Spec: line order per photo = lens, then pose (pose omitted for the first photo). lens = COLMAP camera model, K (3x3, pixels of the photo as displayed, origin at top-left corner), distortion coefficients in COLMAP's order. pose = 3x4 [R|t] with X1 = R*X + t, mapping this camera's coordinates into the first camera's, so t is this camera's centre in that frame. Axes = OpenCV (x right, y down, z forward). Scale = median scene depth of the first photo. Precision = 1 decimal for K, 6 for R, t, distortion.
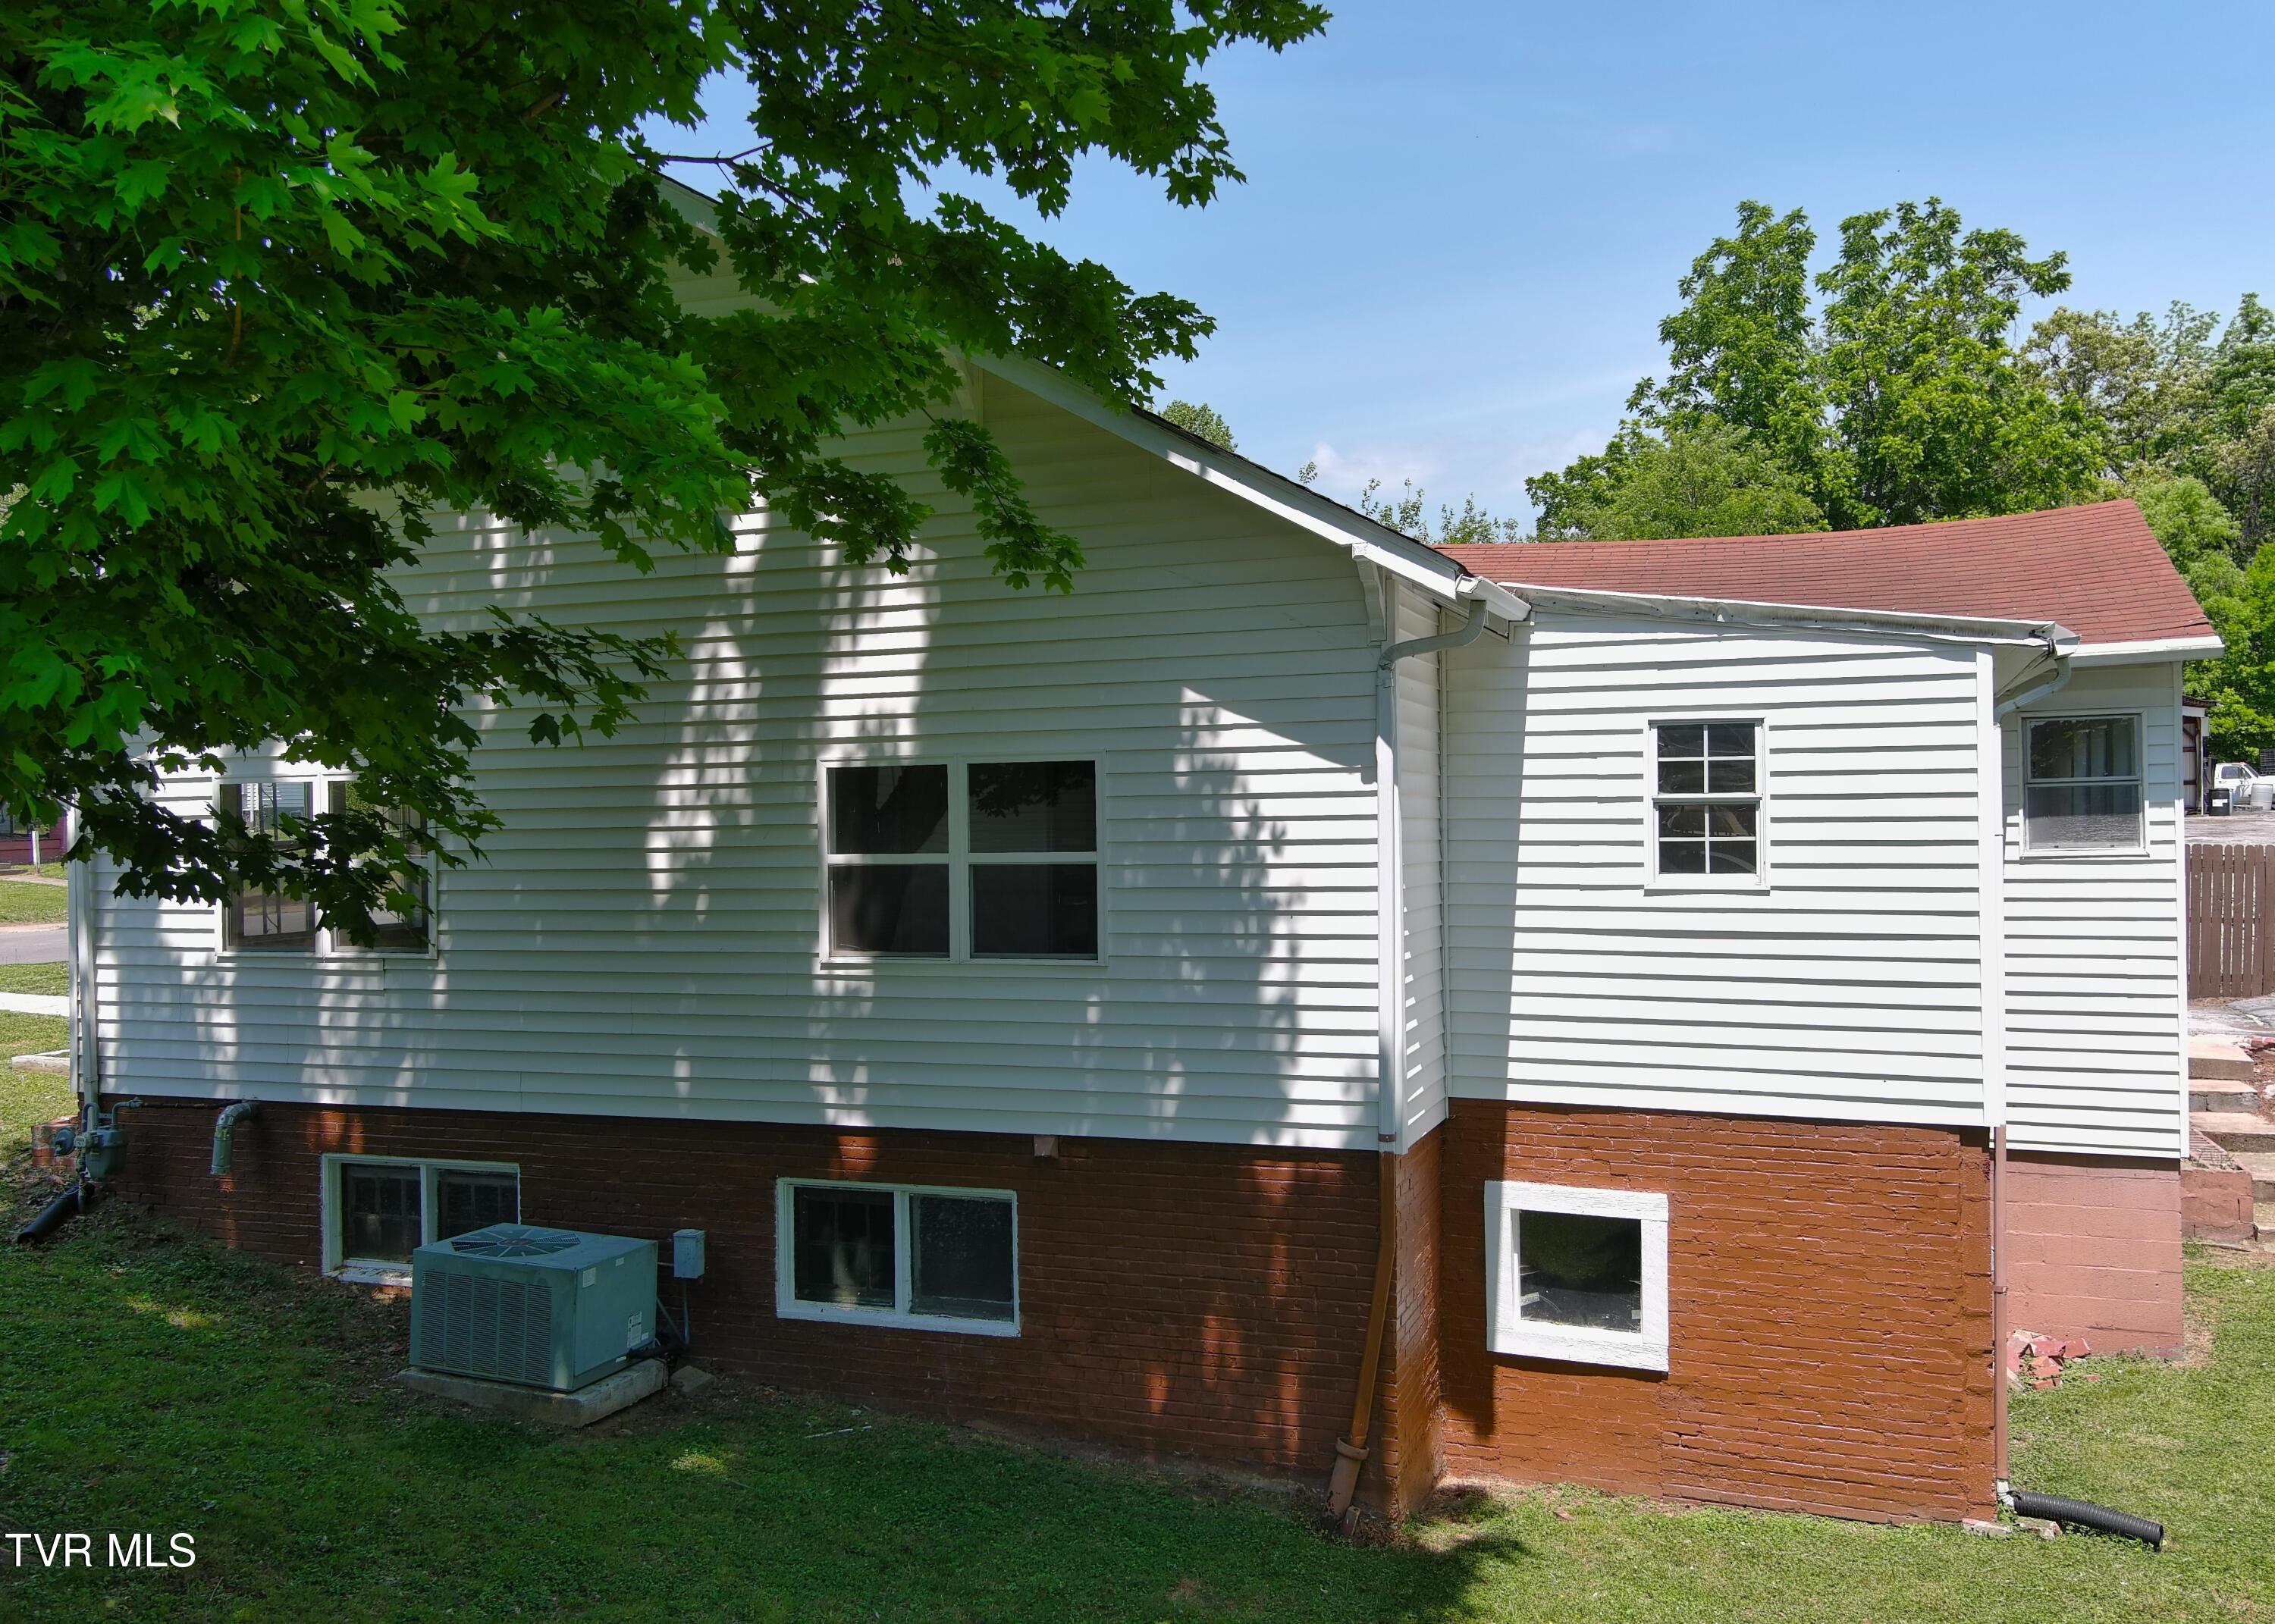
lens RADIAL K [[1818.0, 0, 1147.6], [0, 1818.0, 818.9], [0, 0, 1]] dist [0.000372, -0.005595]
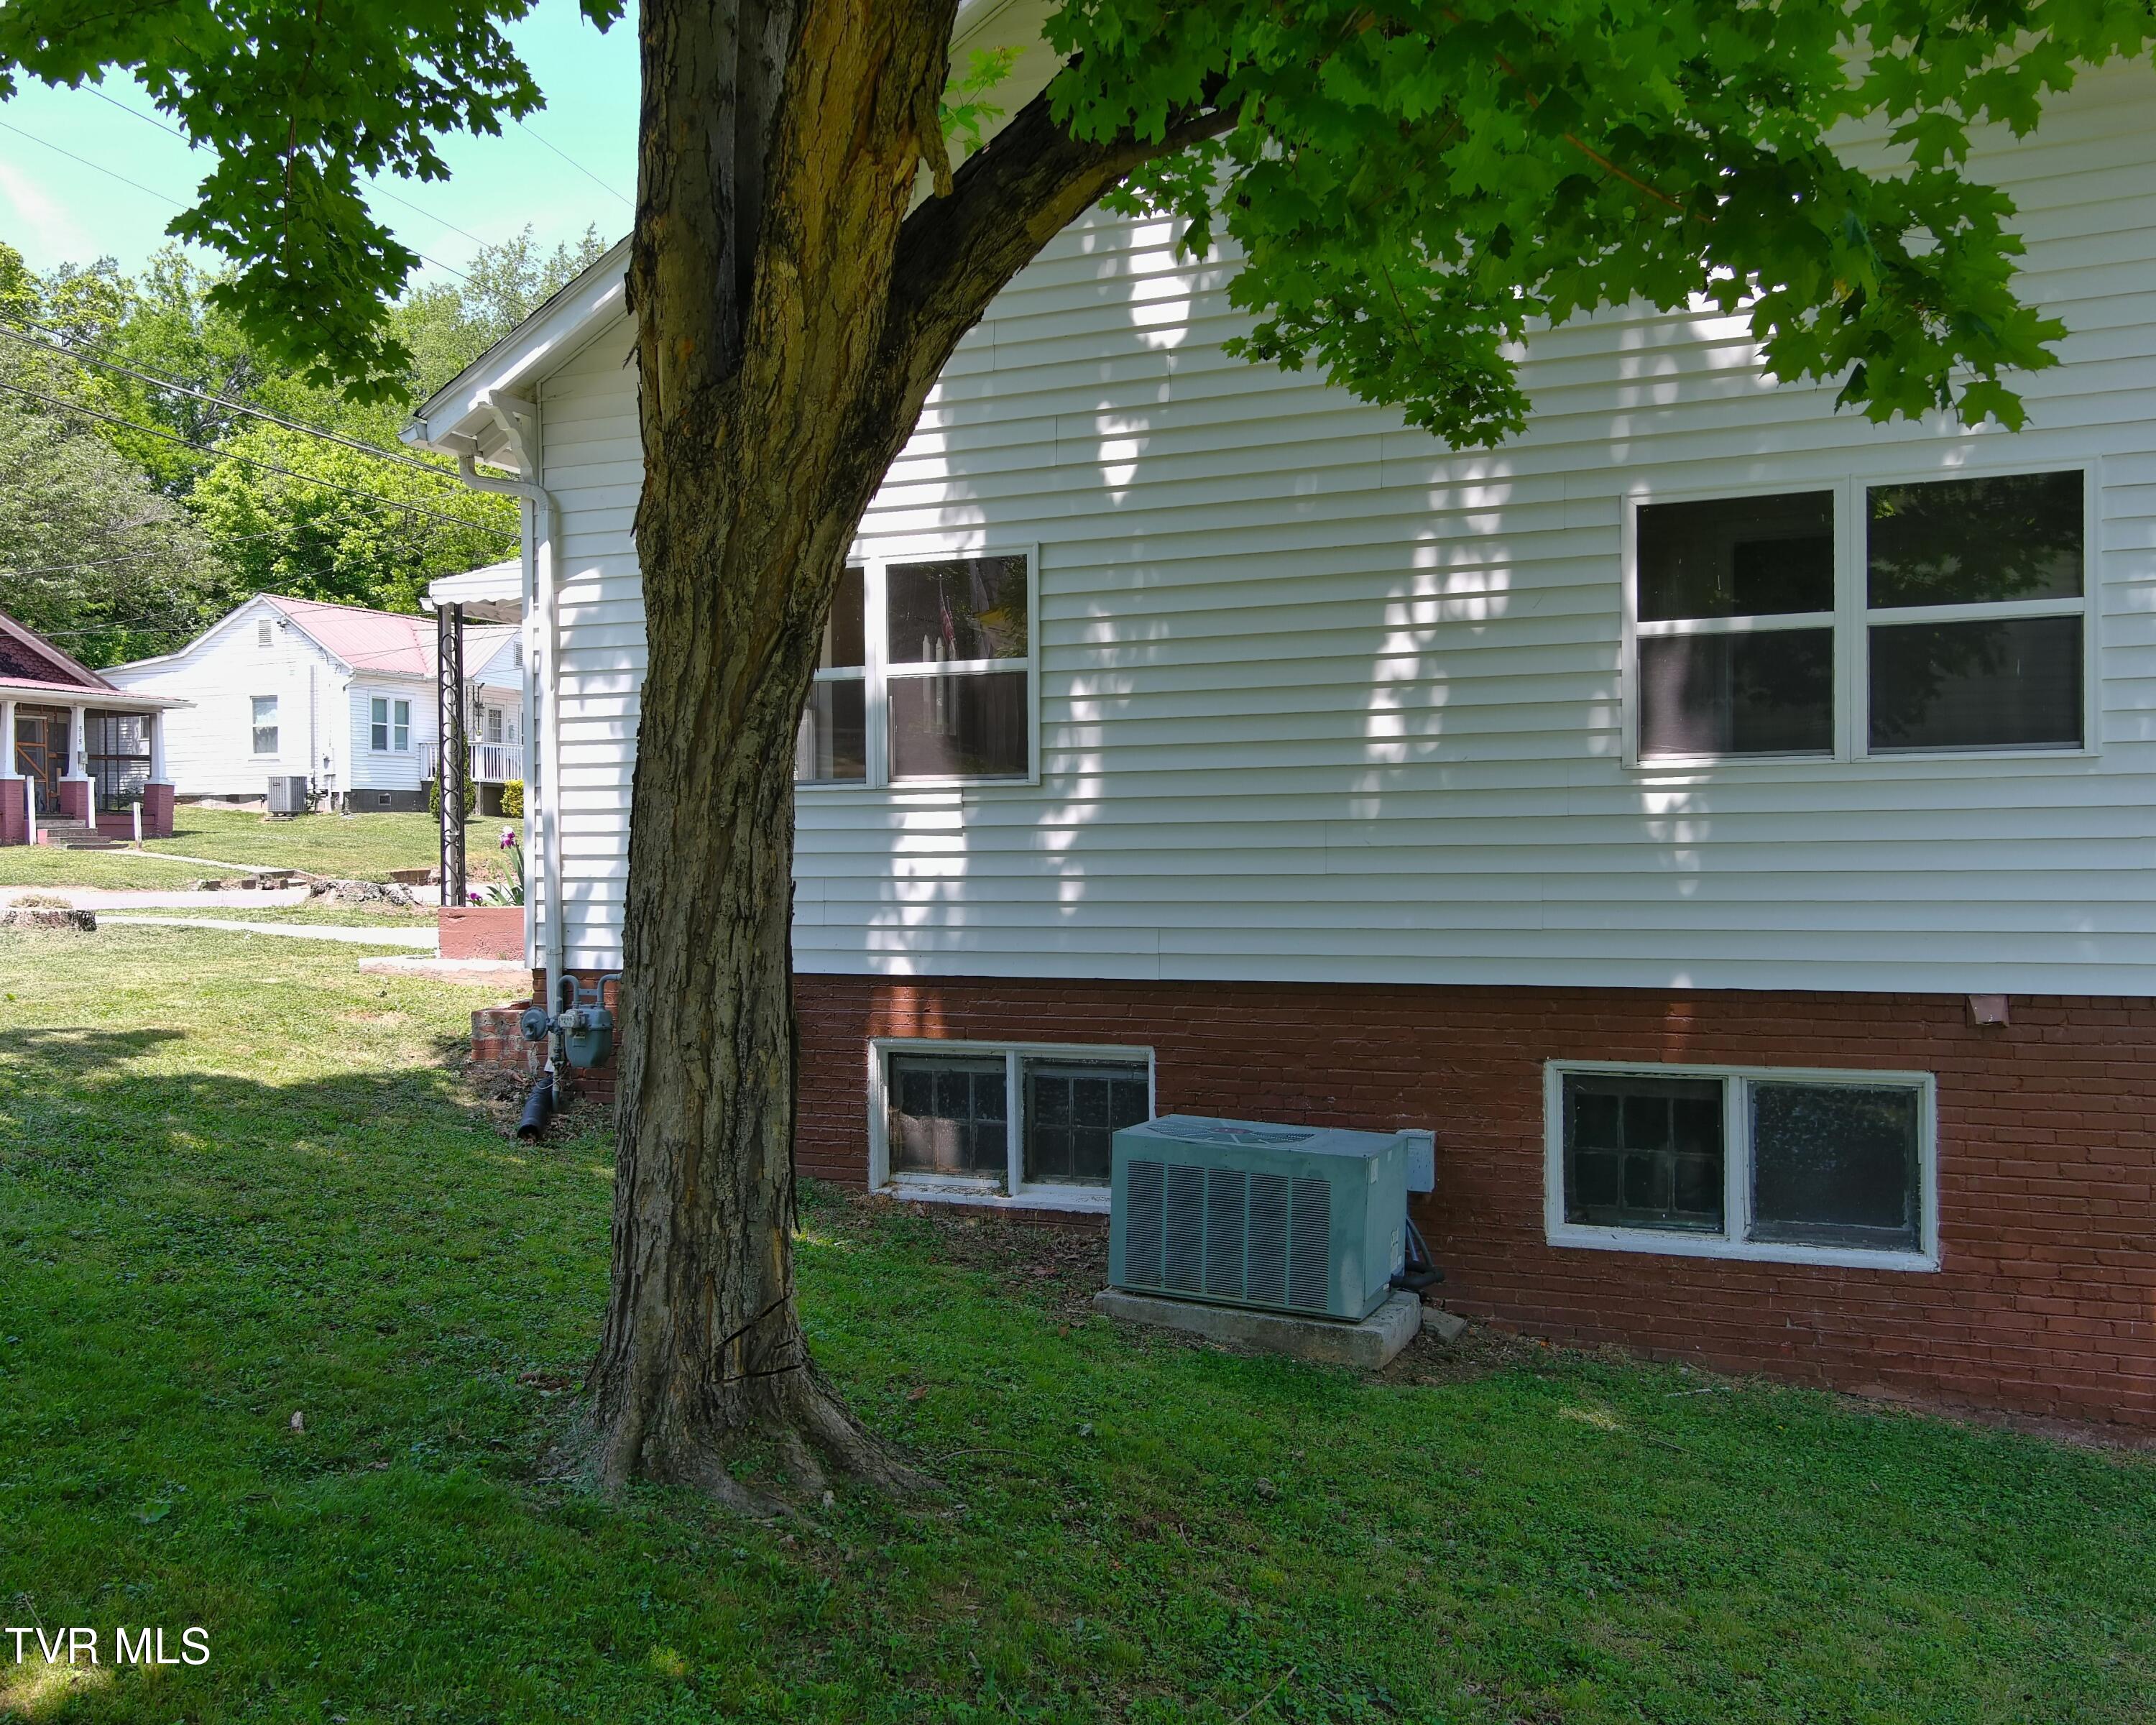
lens RADIAL K [[1992.5, 0, 1072.3], [0, 1992.5, 860.4], [0, 0, 1]] dist [-0.002281, 0.000000]
pose [[0.995730, 0.008846, -0.091885, -0.334480], [-0.007220, 0.999812, 0.018015, 0.104964], [0.092027, -0.017274, 0.995607, 0.170735]]
